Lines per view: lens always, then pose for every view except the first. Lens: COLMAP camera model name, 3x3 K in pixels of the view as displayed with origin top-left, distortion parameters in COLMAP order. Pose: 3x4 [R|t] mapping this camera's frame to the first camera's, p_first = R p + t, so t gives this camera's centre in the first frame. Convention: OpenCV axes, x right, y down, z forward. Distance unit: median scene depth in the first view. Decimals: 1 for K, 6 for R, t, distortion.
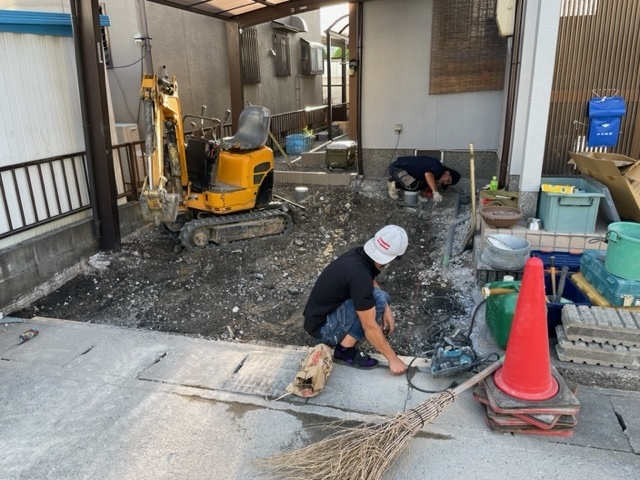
lens RADIAL K [[488.9, 0, 331.5], [0, 488.9, 241.1], [0, 0, 1]] dist [0.063407, -0.095881]
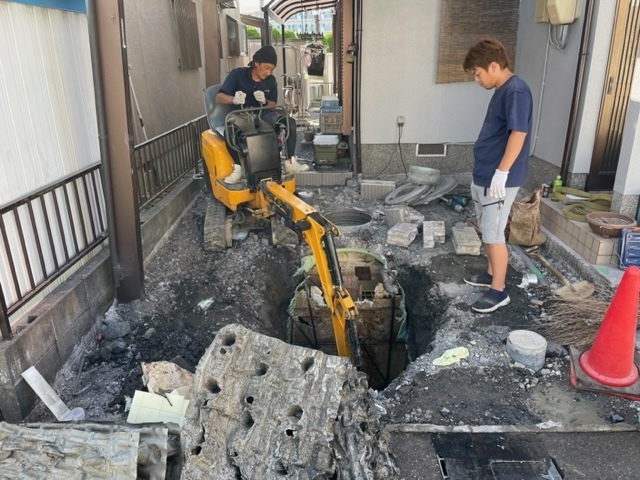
lens RADIAL K [[488.9, 0, 325.3], [0, 488.9, 238.2], [0, 0, 1]] dist [0.063407, -0.095881]
pose [[0.965872, -0.080083, 0.246329, -0.252870], [0.071876, 0.996523, 0.042145, -0.063781], [-0.248848, -0.023002, 0.968269, 0.153276]]
